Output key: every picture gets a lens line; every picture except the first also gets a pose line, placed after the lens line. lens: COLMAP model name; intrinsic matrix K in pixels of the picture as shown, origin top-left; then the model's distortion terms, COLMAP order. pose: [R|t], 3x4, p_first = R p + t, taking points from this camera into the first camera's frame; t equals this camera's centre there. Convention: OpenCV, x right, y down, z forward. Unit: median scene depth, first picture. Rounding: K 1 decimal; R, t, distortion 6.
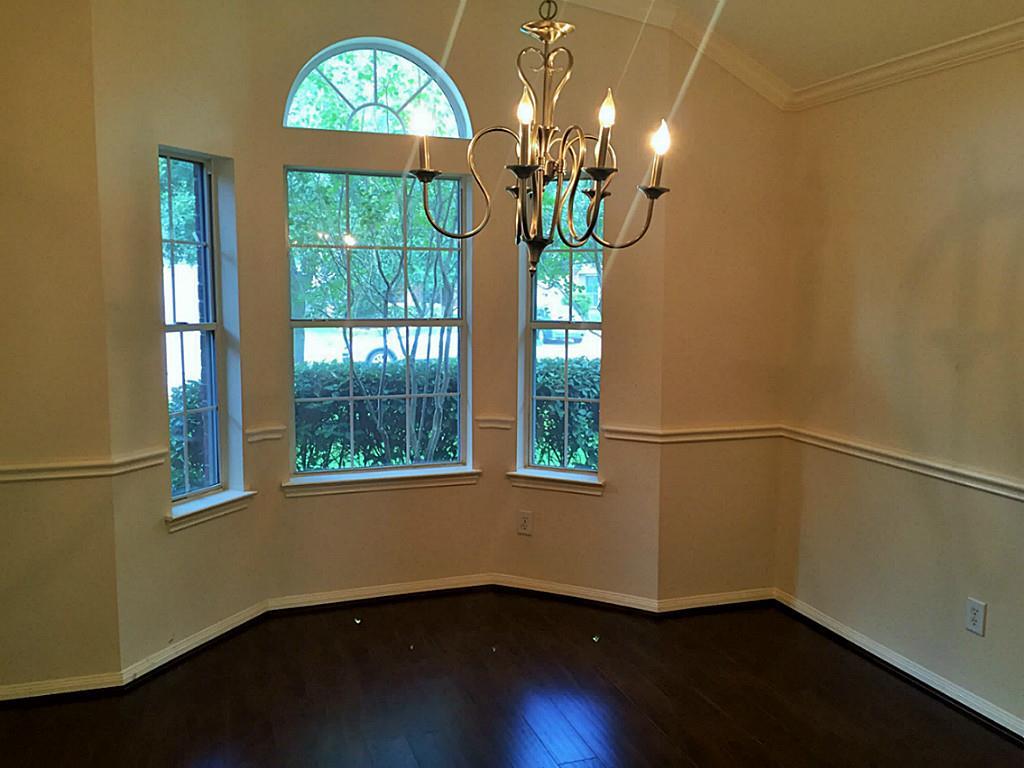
lens RADIAL K [[882.3, 0, 512.0], [0, 882.3, 384.0], [0, 0, 1]] dist [0.085428, -0.101269]
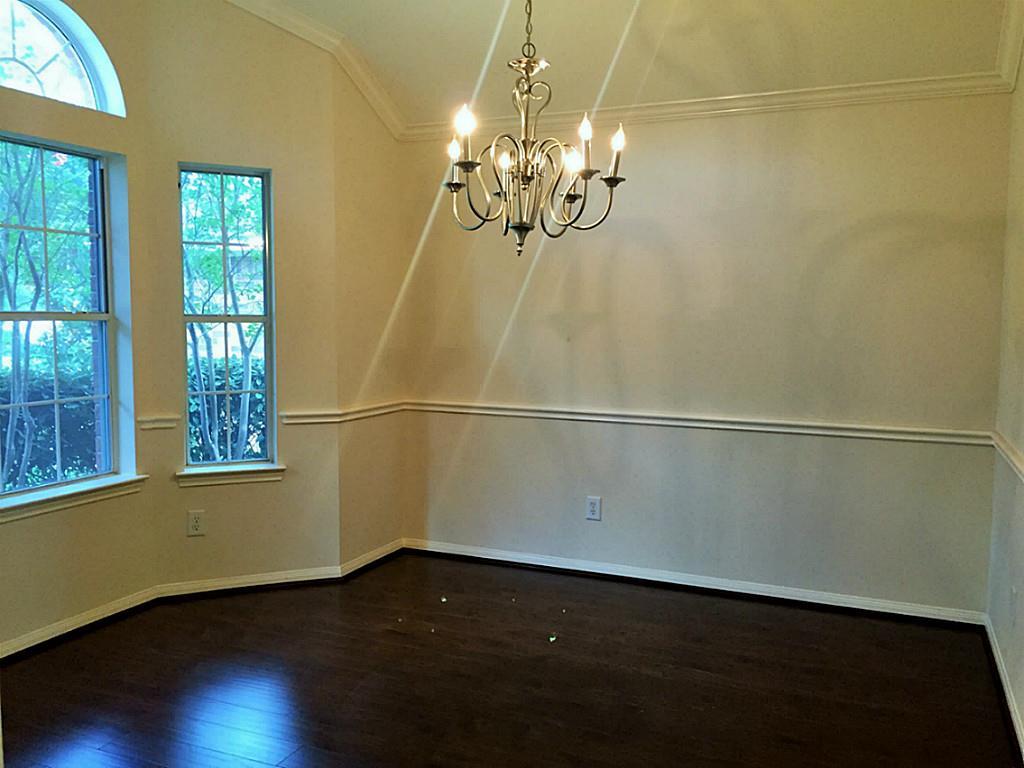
lens RADIAL K [[882.3, 0, 512.0], [0, 882.3, 384.0], [0, 0, 1]] dist [0.085428, -0.101269]
pose [[0.679497, -0.062012, 0.731053, -0.487946], [0.081512, 0.996634, 0.008776, 0.026708], [-0.729136, 0.053627, 0.682264, 0.080405]]
